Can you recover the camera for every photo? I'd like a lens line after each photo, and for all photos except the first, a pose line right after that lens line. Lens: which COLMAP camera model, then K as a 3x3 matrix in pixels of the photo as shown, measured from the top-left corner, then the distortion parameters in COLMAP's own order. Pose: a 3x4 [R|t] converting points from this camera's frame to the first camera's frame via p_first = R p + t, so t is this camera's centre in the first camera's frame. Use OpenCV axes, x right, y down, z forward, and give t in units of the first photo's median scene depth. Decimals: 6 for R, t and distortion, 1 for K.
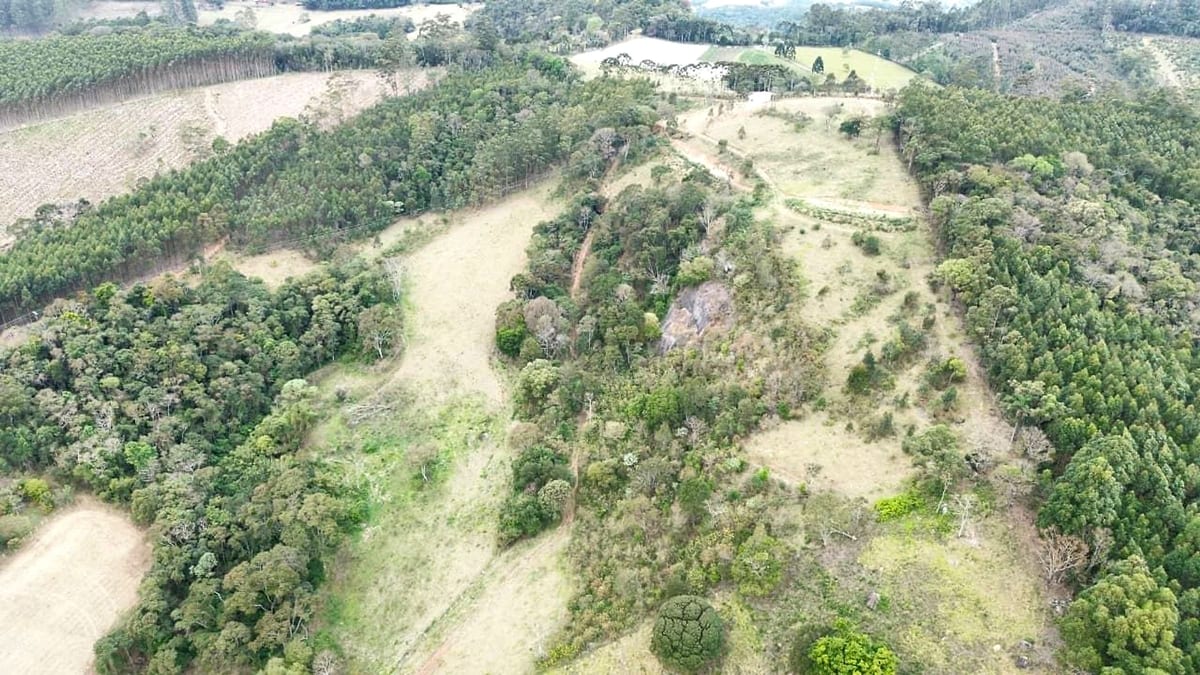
lens RADIAL K [[842.7, 0, 600.0], [0, 842.7, 337.5], [0, 0, 1]] dist [0.068923, -0.059039]
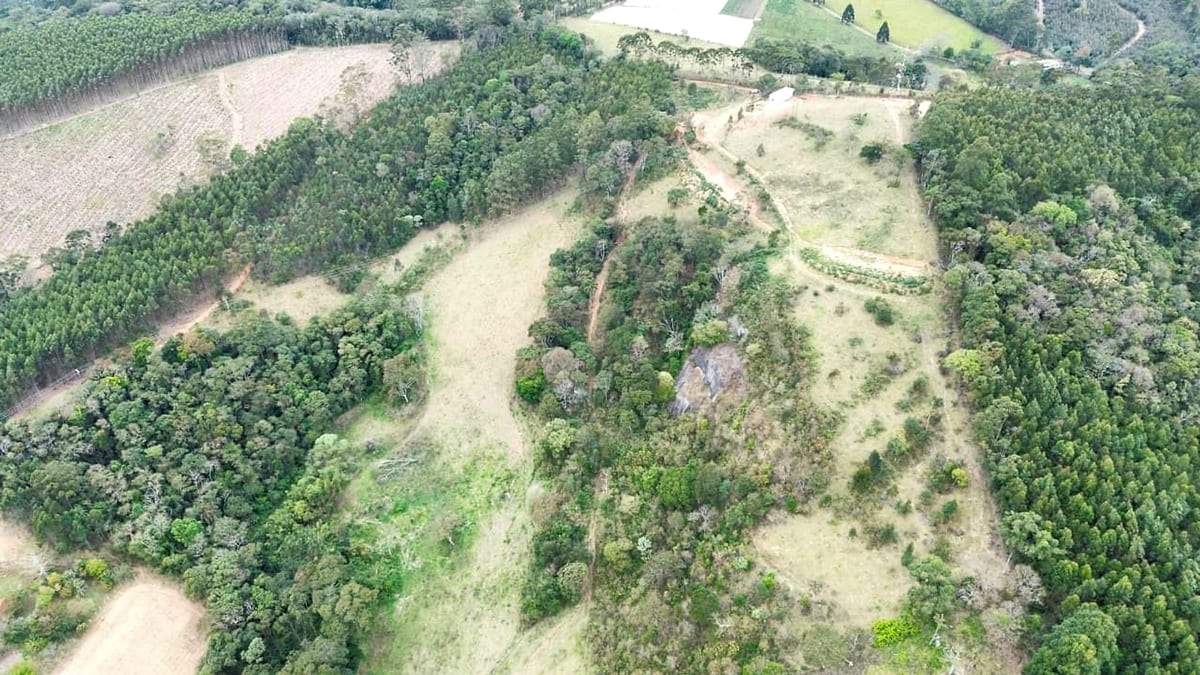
lens RADIAL K [[842.7, 0, 600.0], [0, 842.7, 337.5], [0, 0, 1]] dist [0.068923, -0.059039]
pose [[0.999282, -0.012261, -0.035839, 0.017820], [0.017130, 0.990161, 0.138880, -0.209357], [0.033783, -0.139394, 0.989661, -0.008465]]
